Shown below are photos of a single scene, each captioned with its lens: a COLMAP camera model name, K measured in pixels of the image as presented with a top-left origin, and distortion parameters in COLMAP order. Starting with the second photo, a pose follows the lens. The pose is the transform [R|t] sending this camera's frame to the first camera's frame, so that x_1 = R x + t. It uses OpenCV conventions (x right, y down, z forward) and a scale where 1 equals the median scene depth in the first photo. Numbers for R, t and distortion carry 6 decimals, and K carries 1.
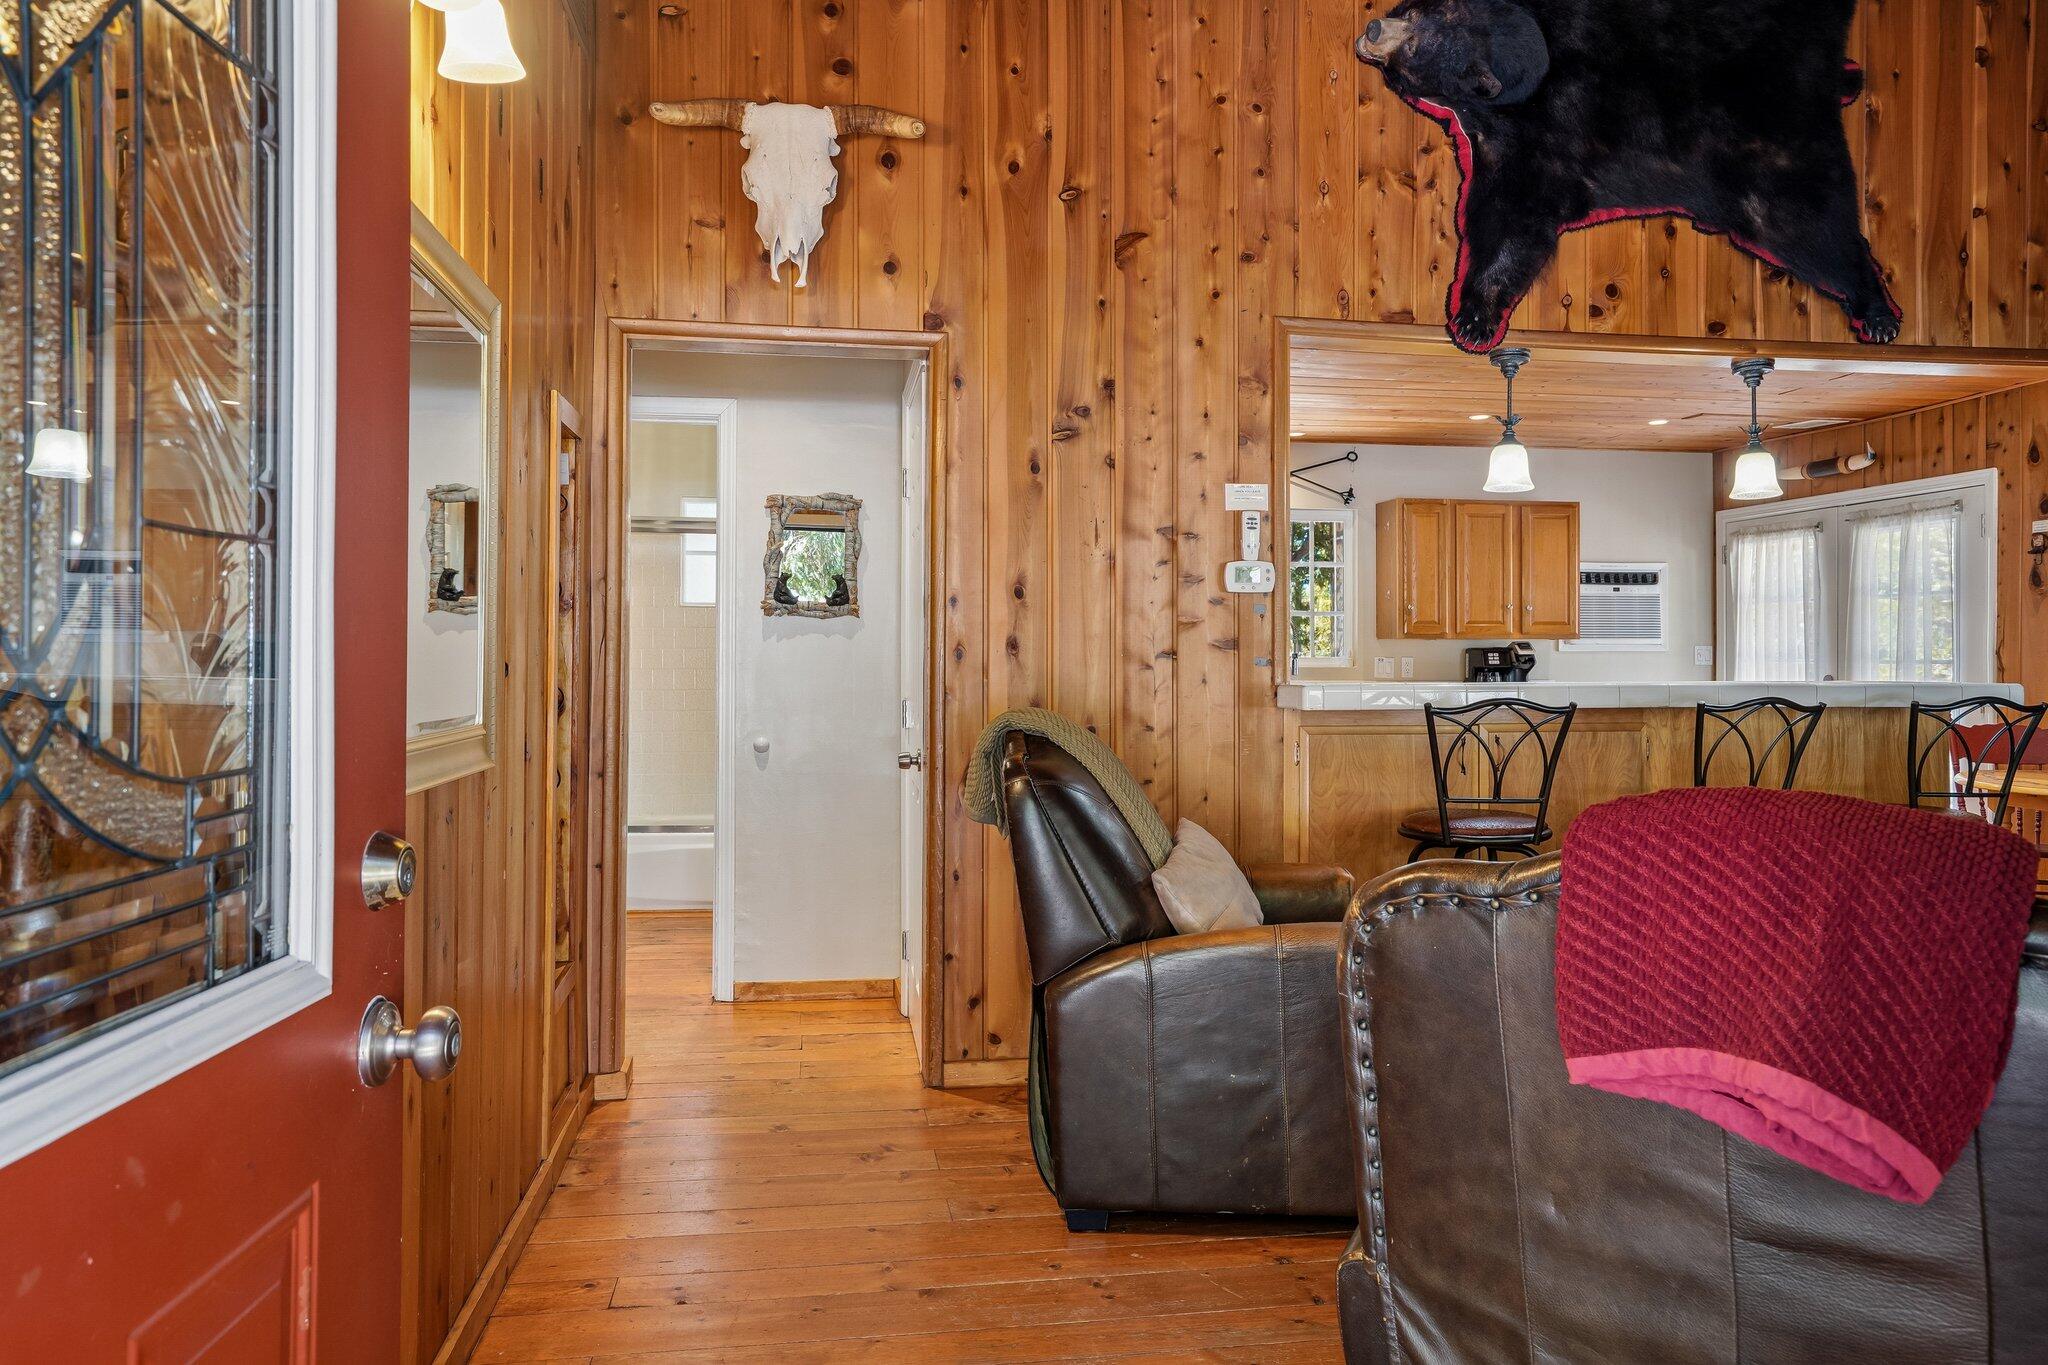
lens RADIAL K [[1394.7, 0, 1023.1], [0, 1394.7, 643.6], [0, 0, 1]] dist [0.001014, 0.028185]
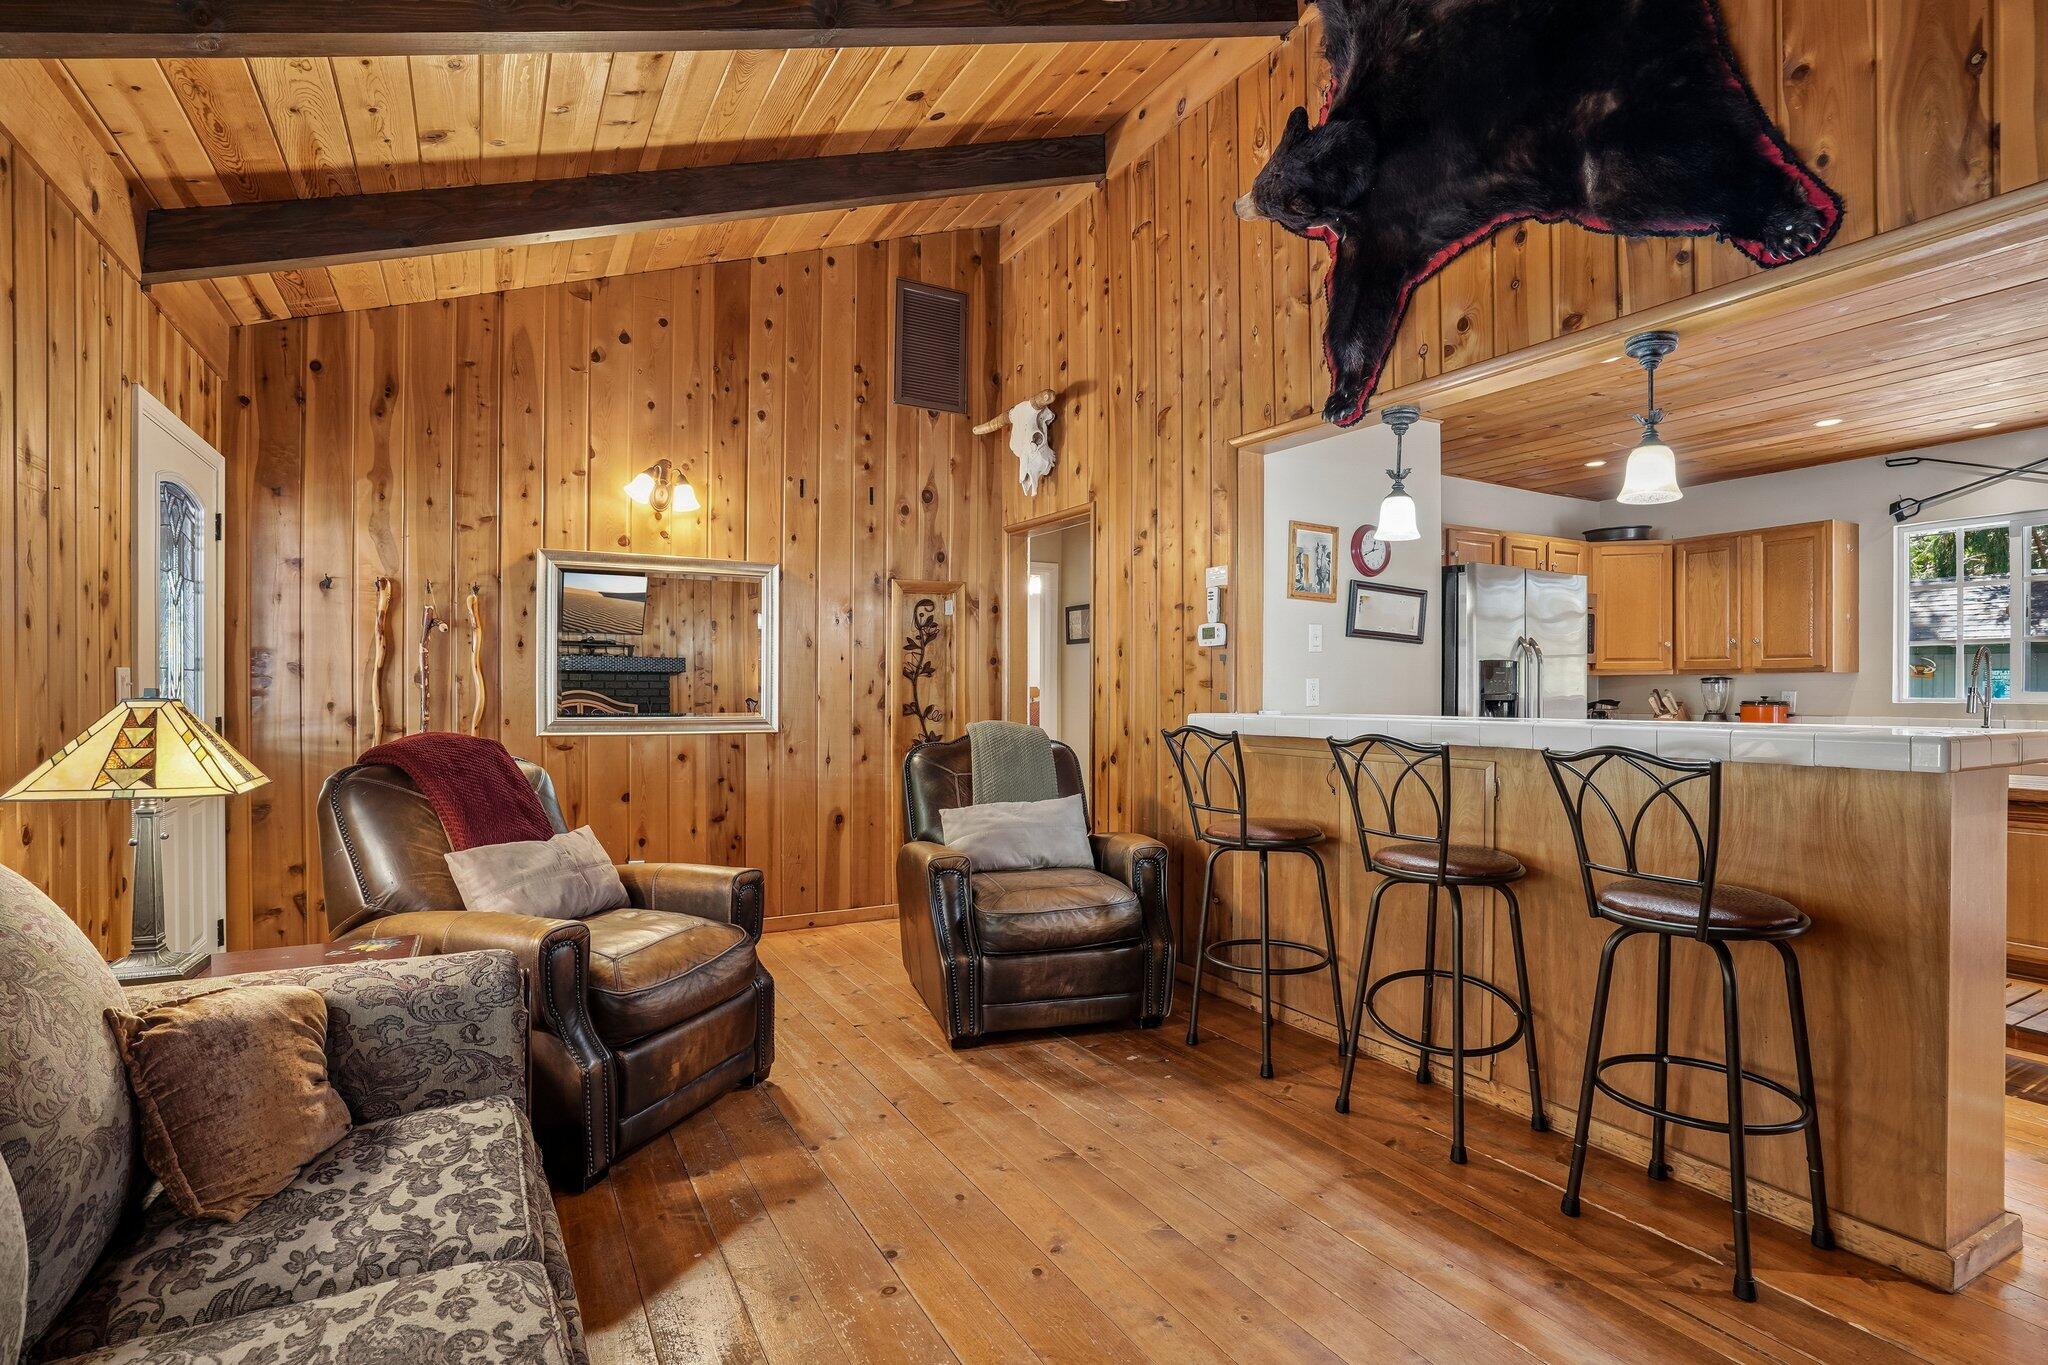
lens RADIAL K [[985.9, 0, 1024.0], [0, 985.9, 682.5], [0, 0, 1]] dist [-0.049932, 0.024078]
pose [[0.351193, -0.008379, -0.936266, 0.934833], [0.010129, 0.999935, -0.005149, 0.001691], [0.936248, -0.007675, 0.351255, 0.454455]]
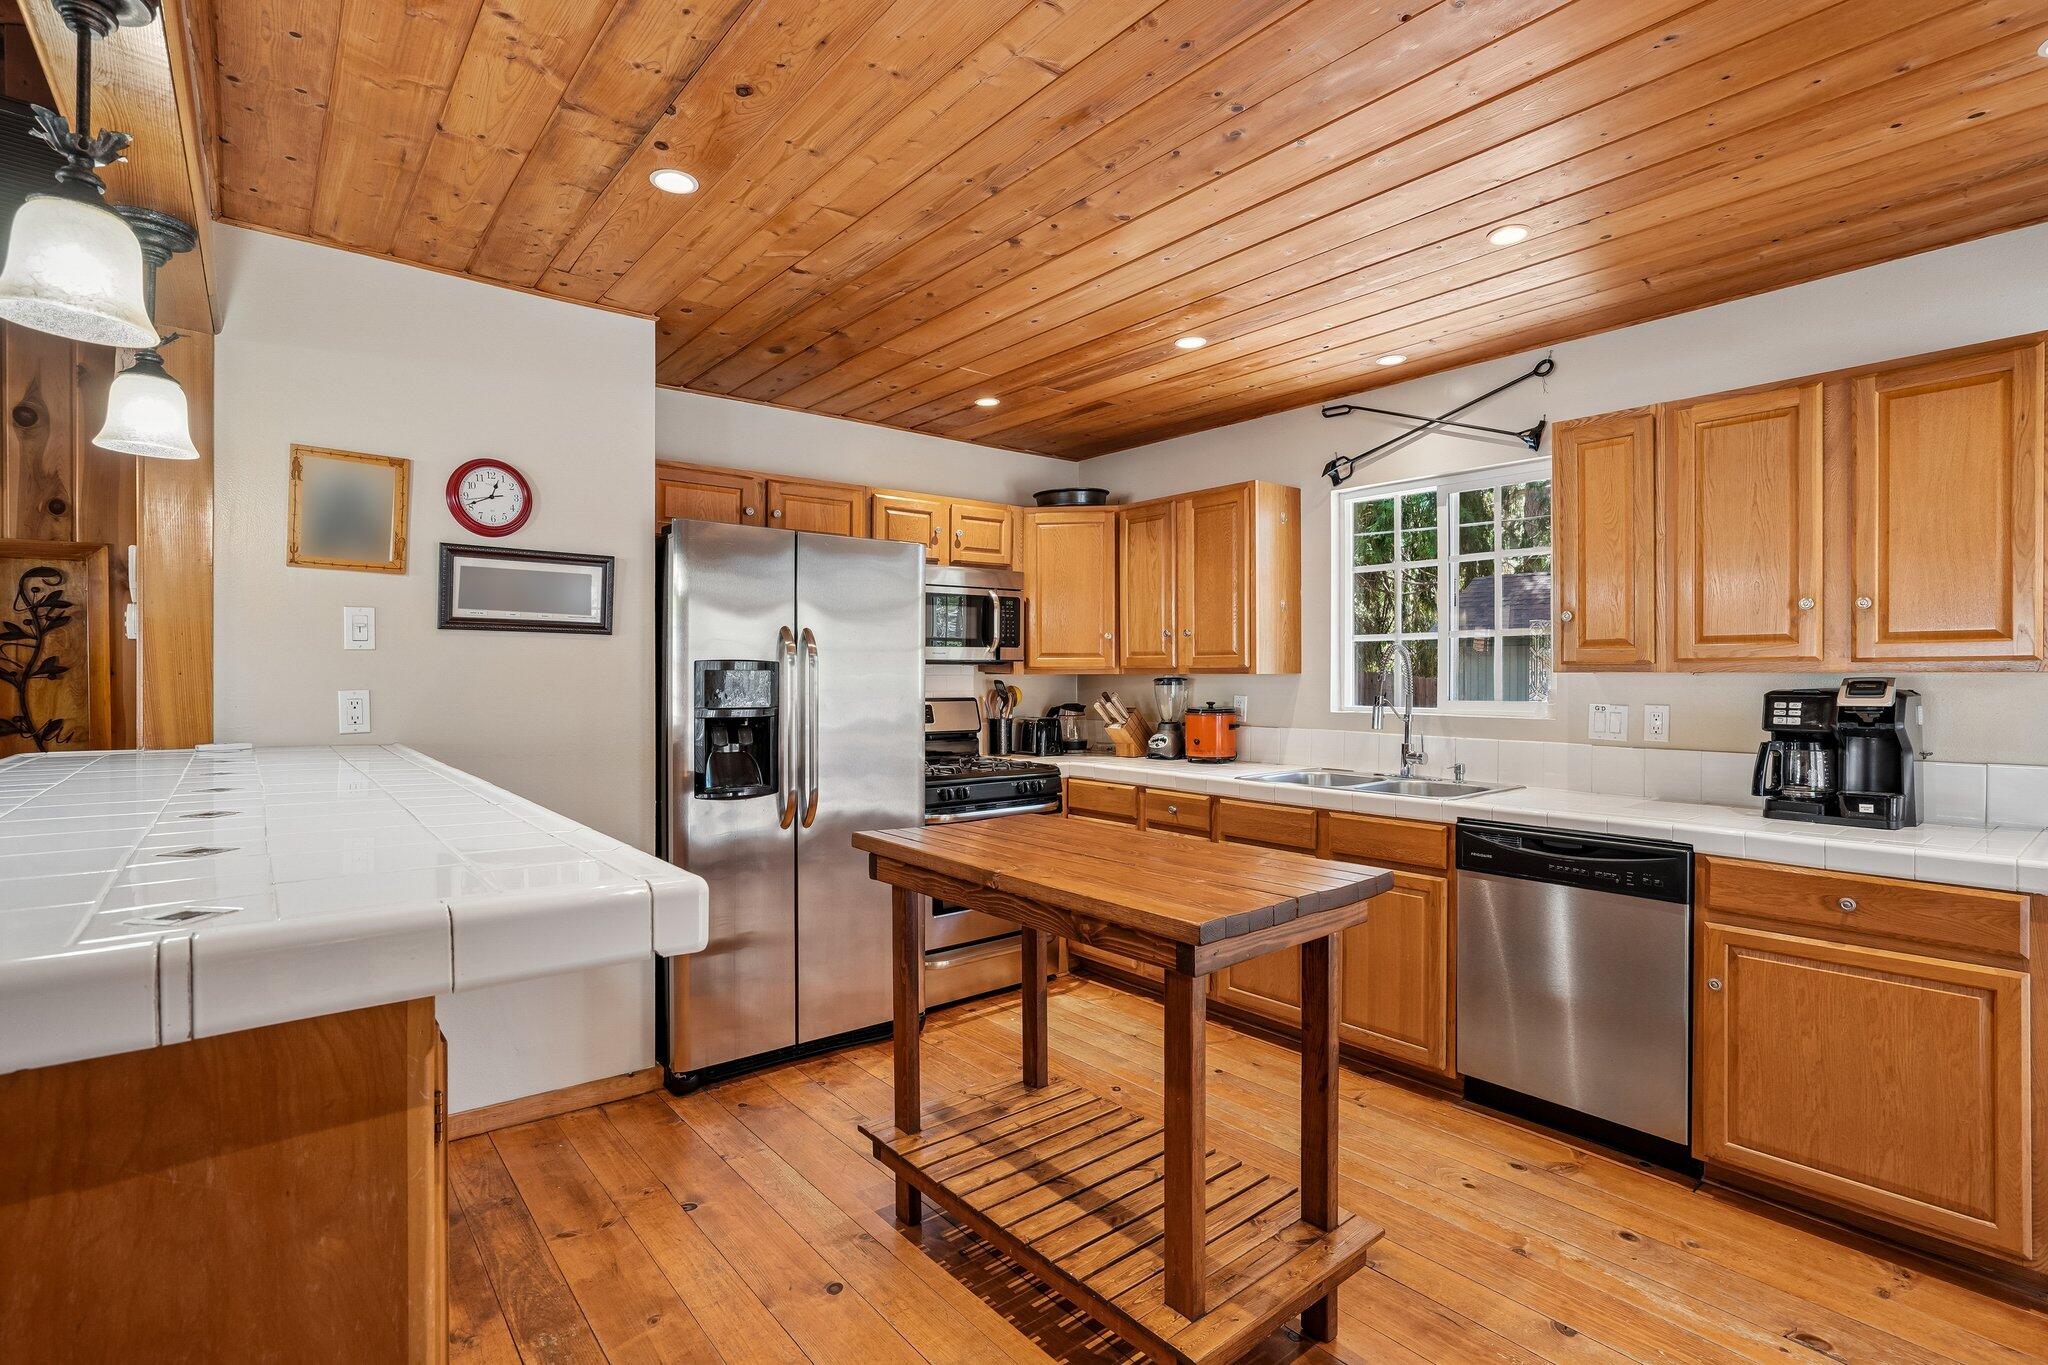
lens RADIAL K [[985.9, 0, 1024.0], [0, 985.9, 682.5], [0, 0, 1]] dist [-0.049932, 0.024078]
pose [[0.504180, 0.004809, -0.863585, 0.887440], [0.010015, 0.999885, 0.011415, -0.010967], [0.863540, -0.014404, 0.504074, 1.092486]]
